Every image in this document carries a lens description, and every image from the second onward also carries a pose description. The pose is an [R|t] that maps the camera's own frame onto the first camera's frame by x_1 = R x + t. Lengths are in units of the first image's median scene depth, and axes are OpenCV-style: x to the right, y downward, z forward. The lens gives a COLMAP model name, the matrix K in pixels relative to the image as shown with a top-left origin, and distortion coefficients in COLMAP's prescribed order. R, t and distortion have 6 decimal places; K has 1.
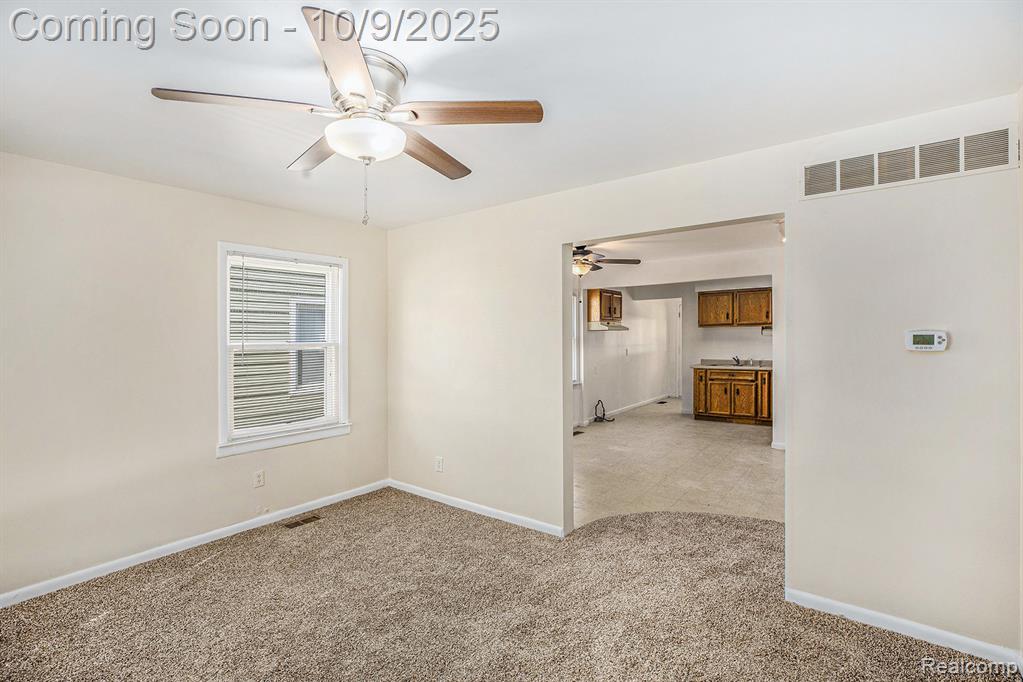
lens RADIAL K [[478.8, 0, 526.7], [0, 478.8, 320.3], [0, 0, 1]] dist [-0.021663, 0.001087]
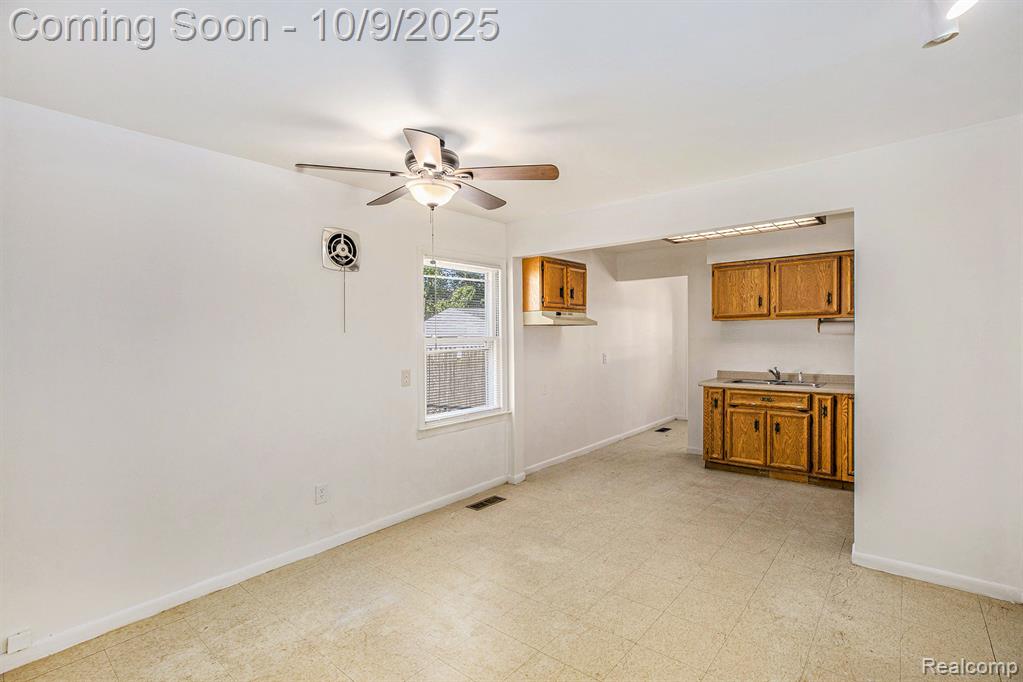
lens RADIAL K [[478.8, 0, 517.6], [0, 478.8, 321.3], [0, 0, 1]] dist [-0.021663, 0.001087]
pose [[0.997171, -0.003014, -0.075112, 0.159605], [0.003542, 0.999970, 0.006902, 0.011201], [0.075089, -0.007149, 0.997151, 0.374257]]
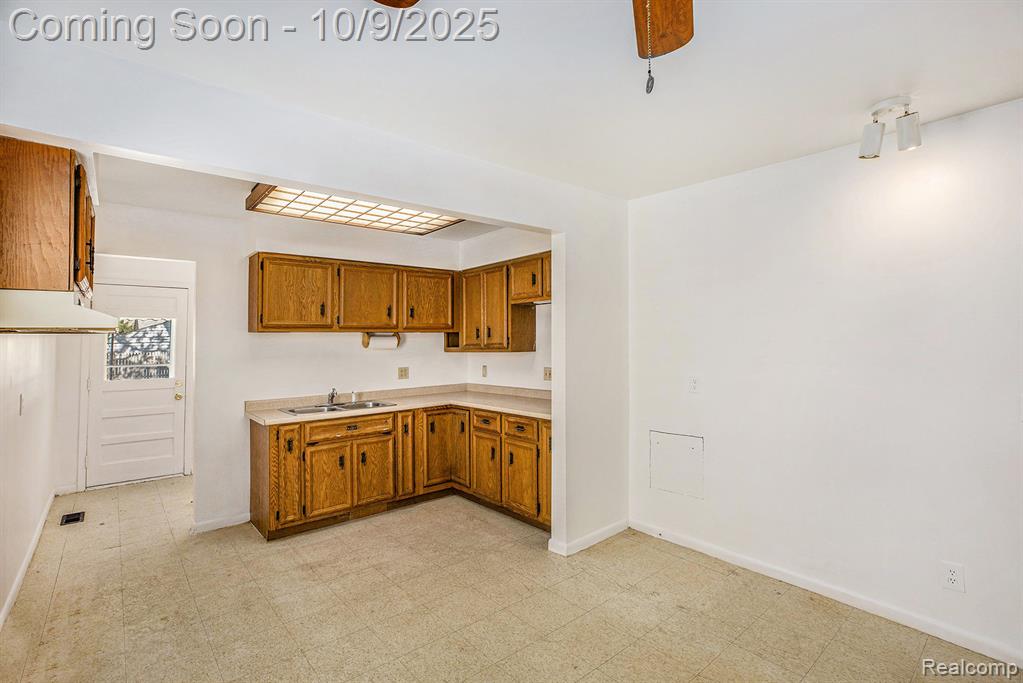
lens RADIAL K [[478.8, 0, 515.6], [0, 478.8, 339.8], [0, 0, 1]] dist [-0.021663, 0.001087]
pose [[0.255697, 0.011919, 0.966683, -0.012023], [-0.018695, 0.999798, -0.007382, 0.022927], [-0.966576, -0.016185, 0.255868, 0.695721]]
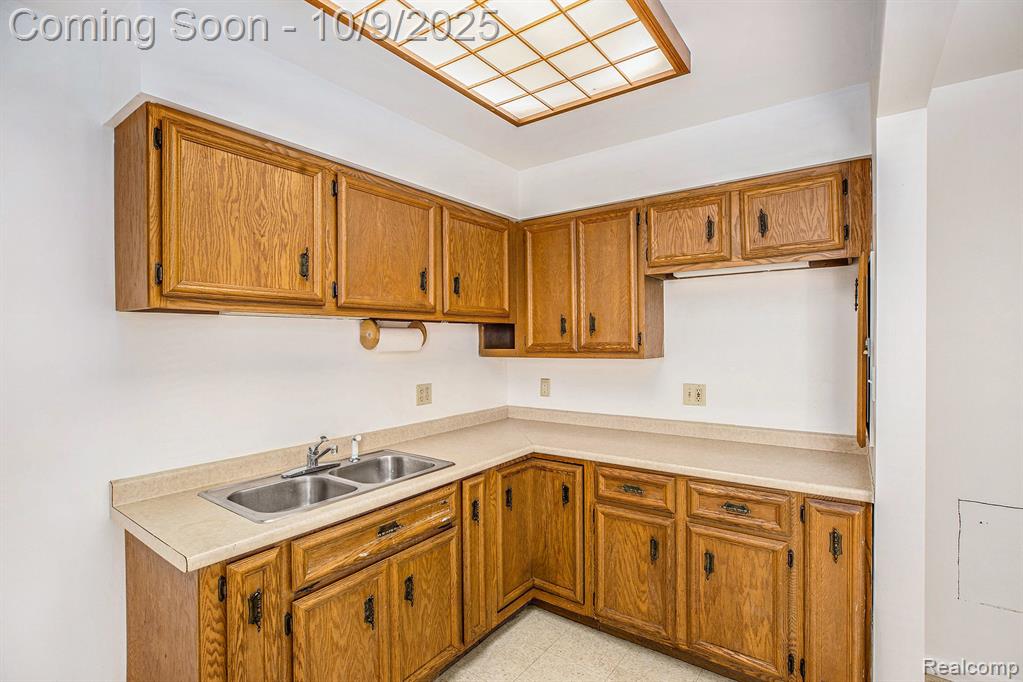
lens RADIAL K [[478.8, 0, 518.9], [0, 478.8, 351.2], [0, 0, 1]] dist [-0.021663, 0.001087]
pose [[0.013445, -0.011376, 0.999845, 0.203636], [-0.027867, 0.999543, 0.011747, 0.026672], [-0.999521, -0.028021, 0.013122, 0.922712]]
